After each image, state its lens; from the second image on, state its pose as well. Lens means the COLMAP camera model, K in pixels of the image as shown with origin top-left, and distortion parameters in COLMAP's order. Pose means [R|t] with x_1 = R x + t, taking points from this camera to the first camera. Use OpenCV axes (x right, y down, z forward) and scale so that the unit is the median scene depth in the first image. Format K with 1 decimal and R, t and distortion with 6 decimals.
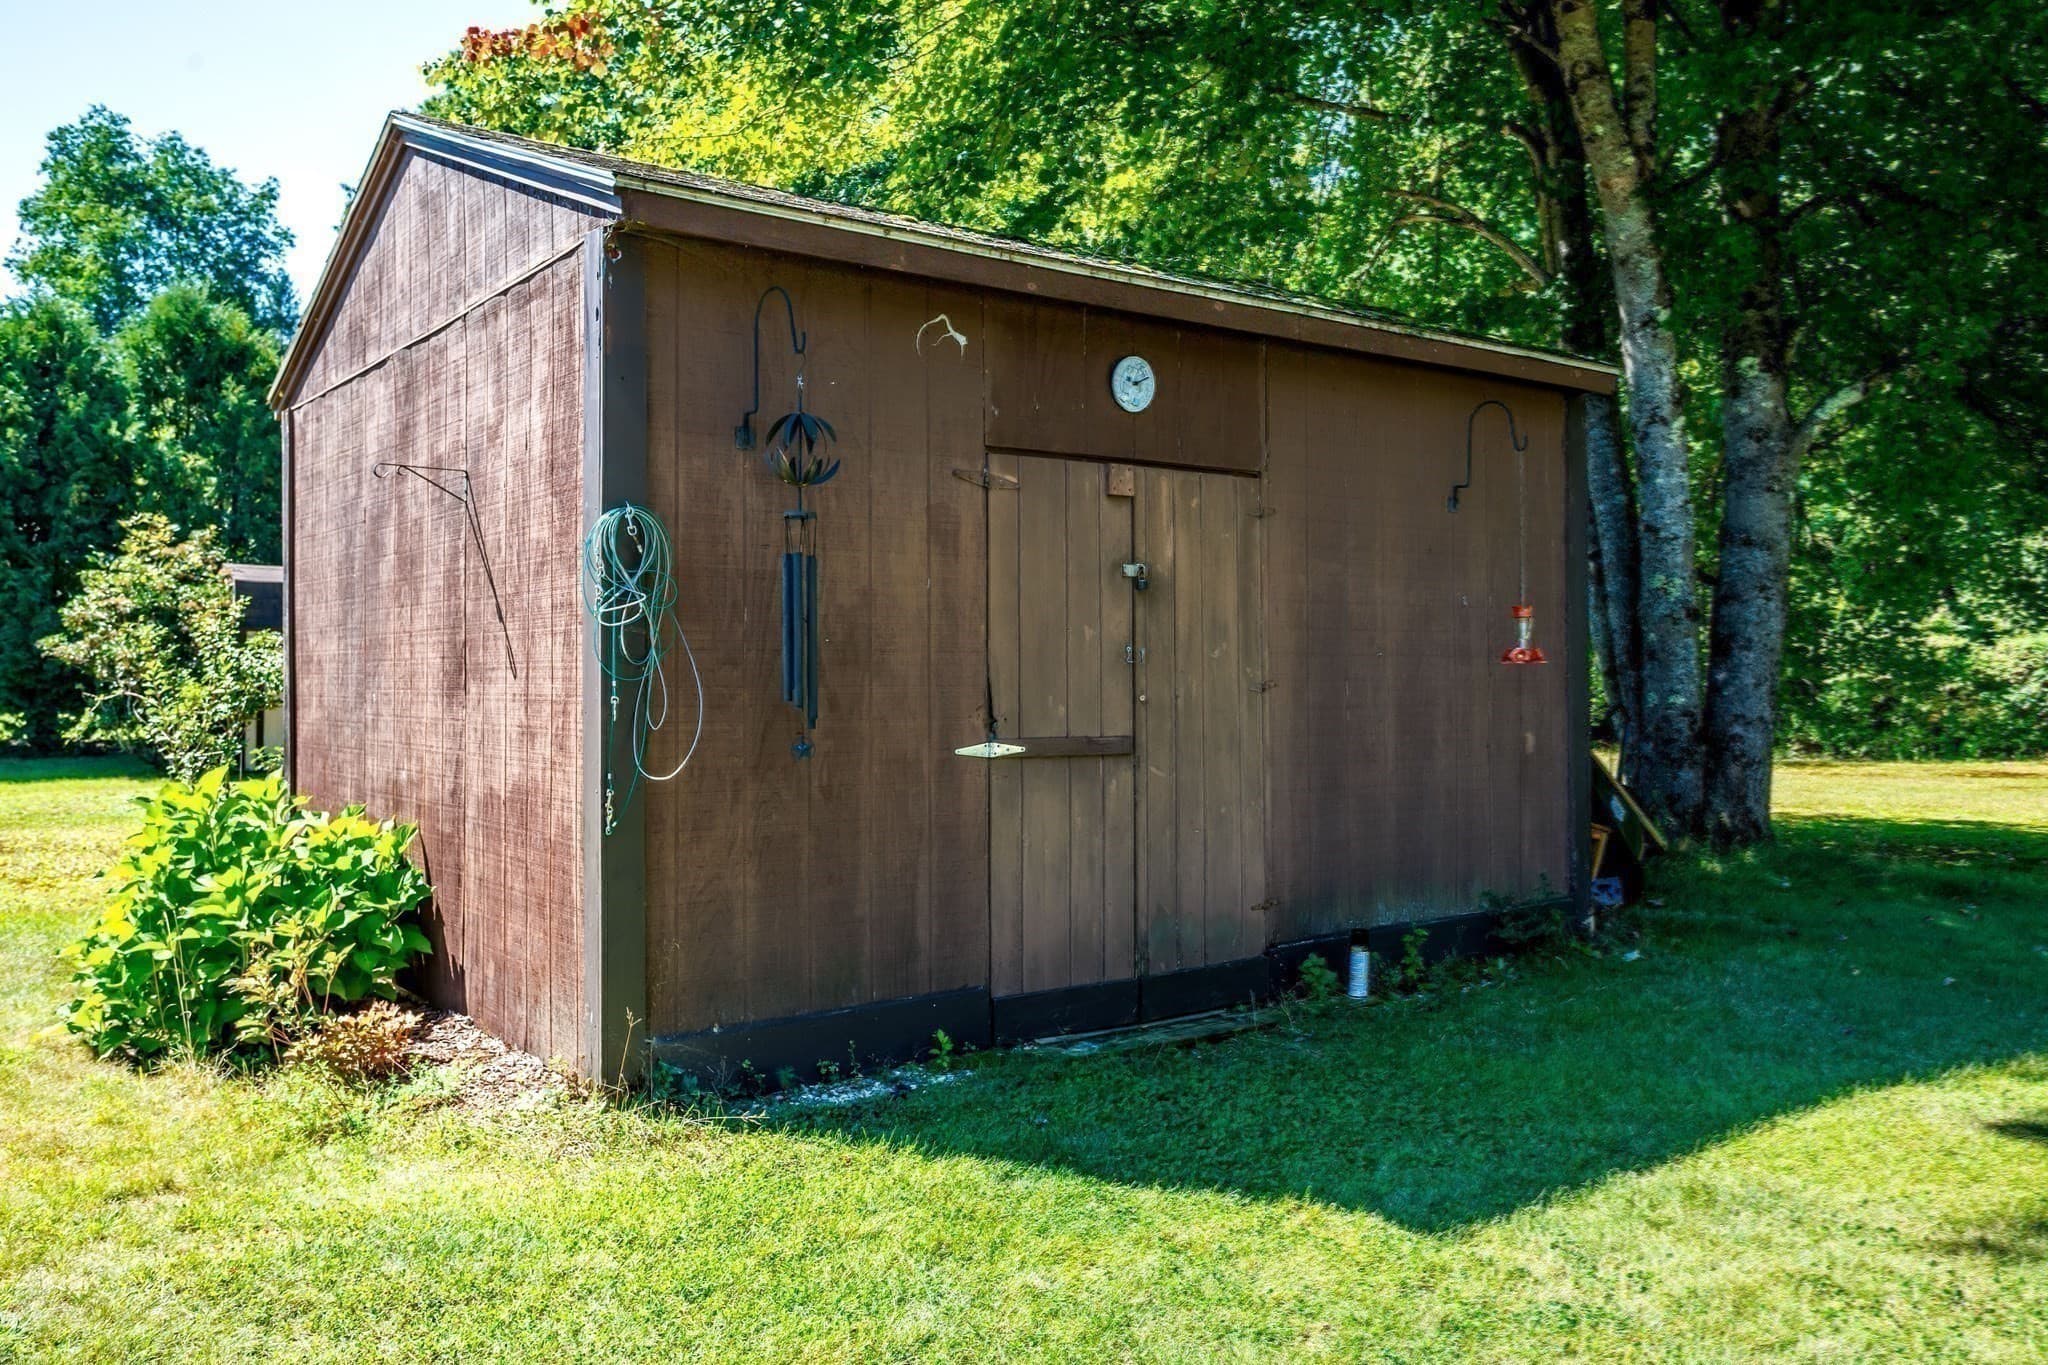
lens RADIAL K [[995.0, 0, 1024.0], [0, 995.0, 682.5], [0, 0, 1]] dist [-0.055617, 0.035583]
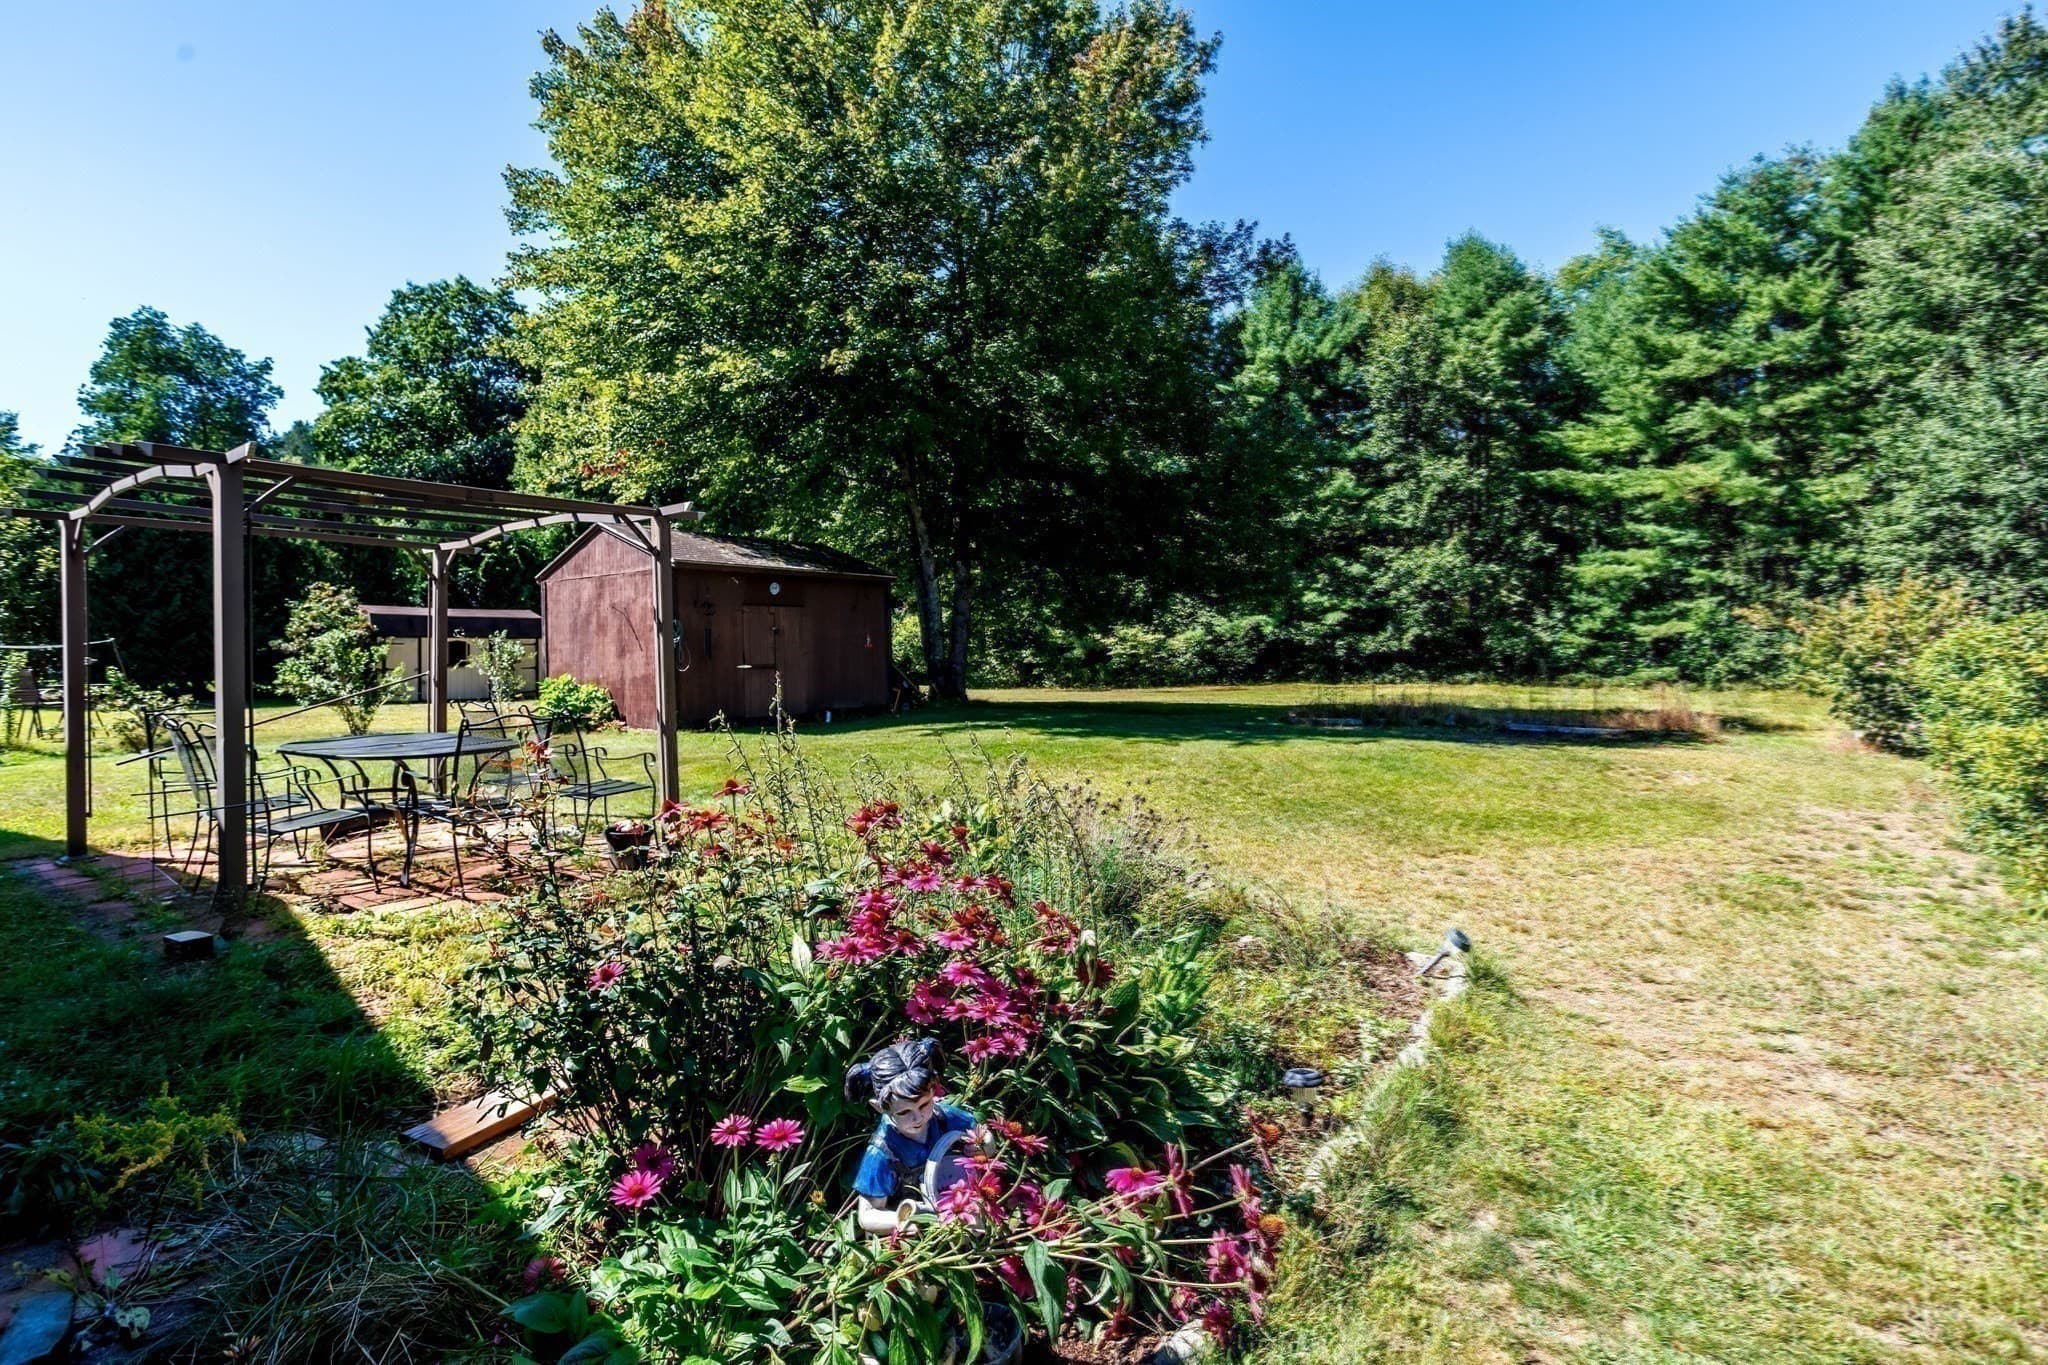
lens RADIAL K [[1025.9, 0, 988.7], [0, 1025.9, 652.4], [0, 0, 1]] dist [-0.043691, 0.029556]
pose [[0.967346, -0.009264, 0.253289, -0.033182], [0.012767, 0.999844, -0.012188, 0.016893], [-0.253137, 0.015023, 0.967314, -0.945956]]
